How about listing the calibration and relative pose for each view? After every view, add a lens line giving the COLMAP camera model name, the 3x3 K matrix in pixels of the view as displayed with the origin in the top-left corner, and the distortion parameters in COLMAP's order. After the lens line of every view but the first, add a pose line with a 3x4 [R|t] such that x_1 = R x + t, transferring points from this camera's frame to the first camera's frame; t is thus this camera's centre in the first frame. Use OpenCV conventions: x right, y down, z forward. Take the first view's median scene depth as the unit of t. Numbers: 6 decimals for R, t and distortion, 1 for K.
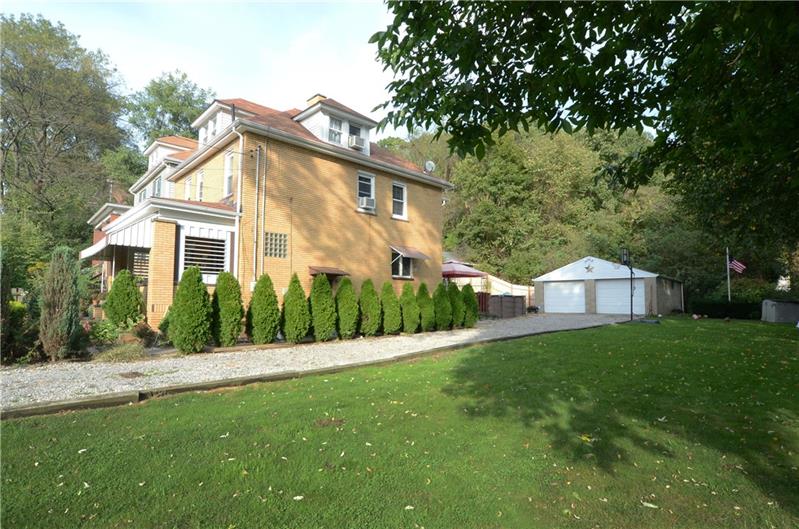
lens RADIAL K [[422.8, 0, 397.4], [0, 422.8, 267.6], [0, 0, 1]] dist [-0.007463, -0.000455]
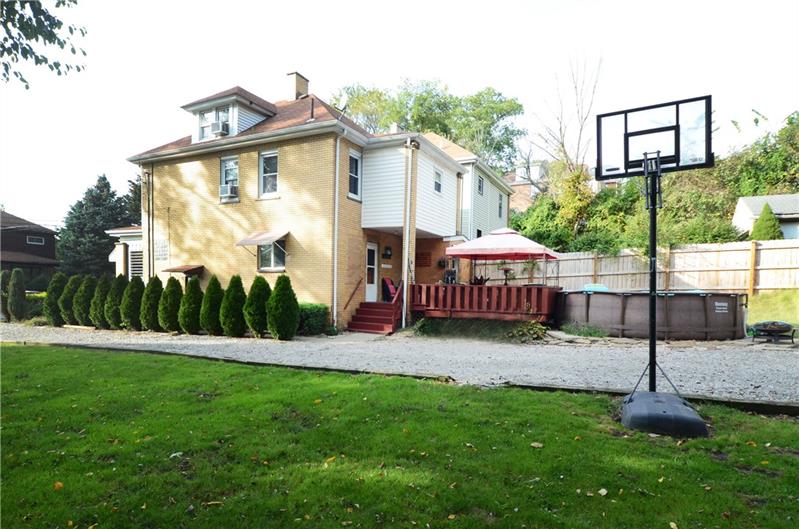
lens RADIAL K [[434.1, 0, 399.2], [0, 434.1, 276.2], [0, 0, 1]] dist [-0.000853, -0.000032]
pose [[0.346747, -0.020238, -0.937740, 0.914987], [0.062388, 0.998051, 0.001529, 0.050978], [0.935881, -0.059034, 0.347334, 0.978850]]
